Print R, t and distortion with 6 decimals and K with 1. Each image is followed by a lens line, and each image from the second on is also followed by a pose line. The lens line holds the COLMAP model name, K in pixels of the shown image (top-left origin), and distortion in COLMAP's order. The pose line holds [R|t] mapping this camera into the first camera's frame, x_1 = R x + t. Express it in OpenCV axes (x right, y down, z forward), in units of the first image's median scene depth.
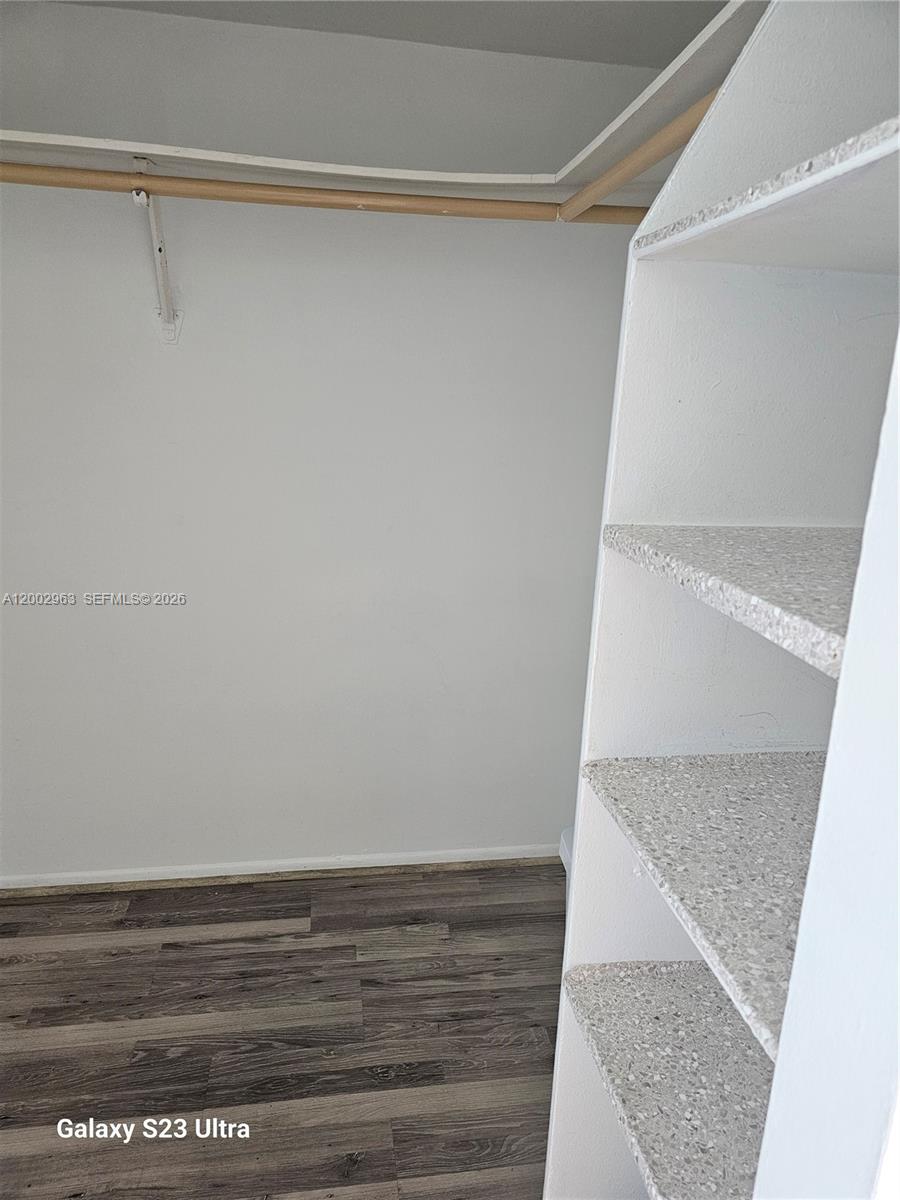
lens RADIAL K [[807.1, 0, 450.2], [0, 807.1, 614.0], [0, 0, 1]] dist [0.045275, -0.038106]
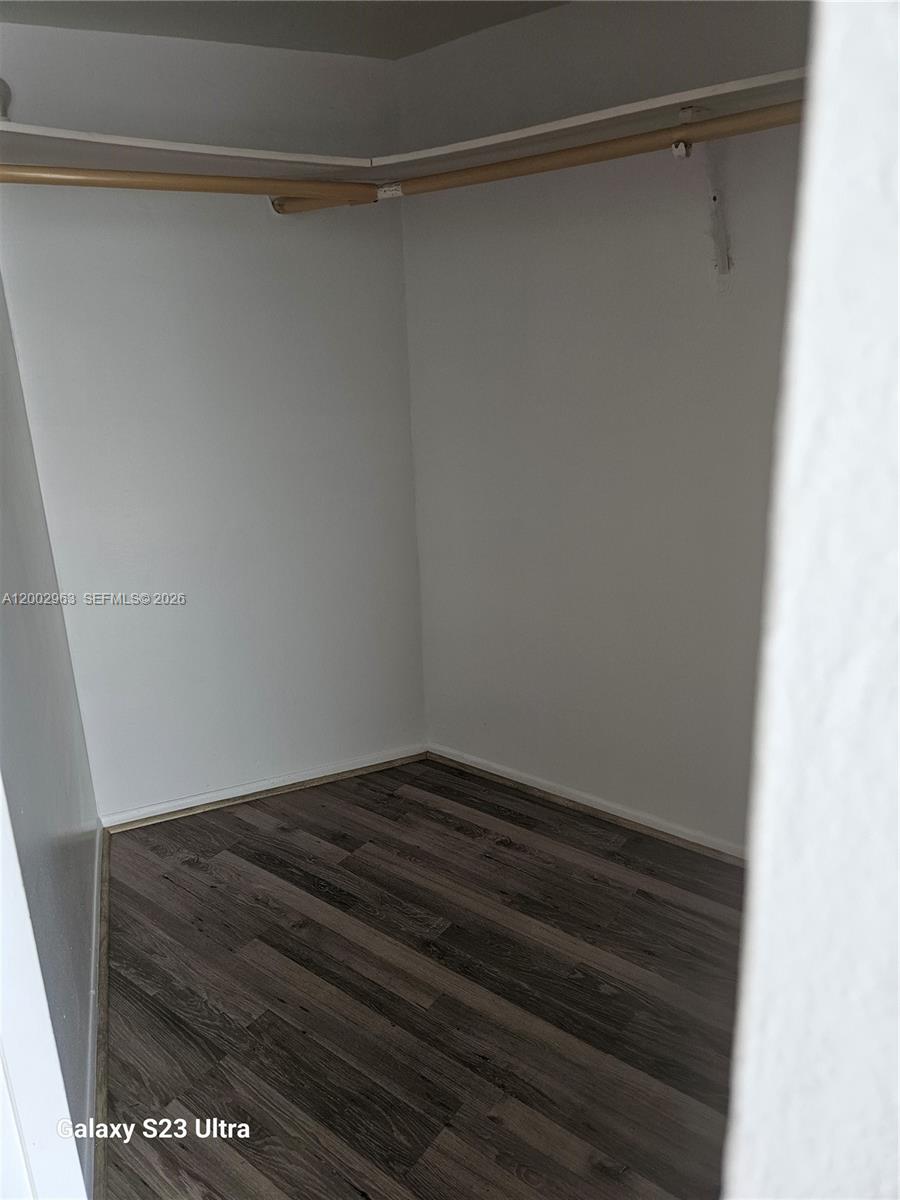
lens RADIAL K [[803.4, 0, 446.9], [0, 803.4, 601.1], [0, 0, 1]] dist [0.068059, -0.069608]
pose [[0.683232, 0.152035, -0.714199, 0.187067], [-0.128284, 0.987864, 0.087570, -0.018135], [0.718845, 0.031790, 0.694443, 0.112404]]
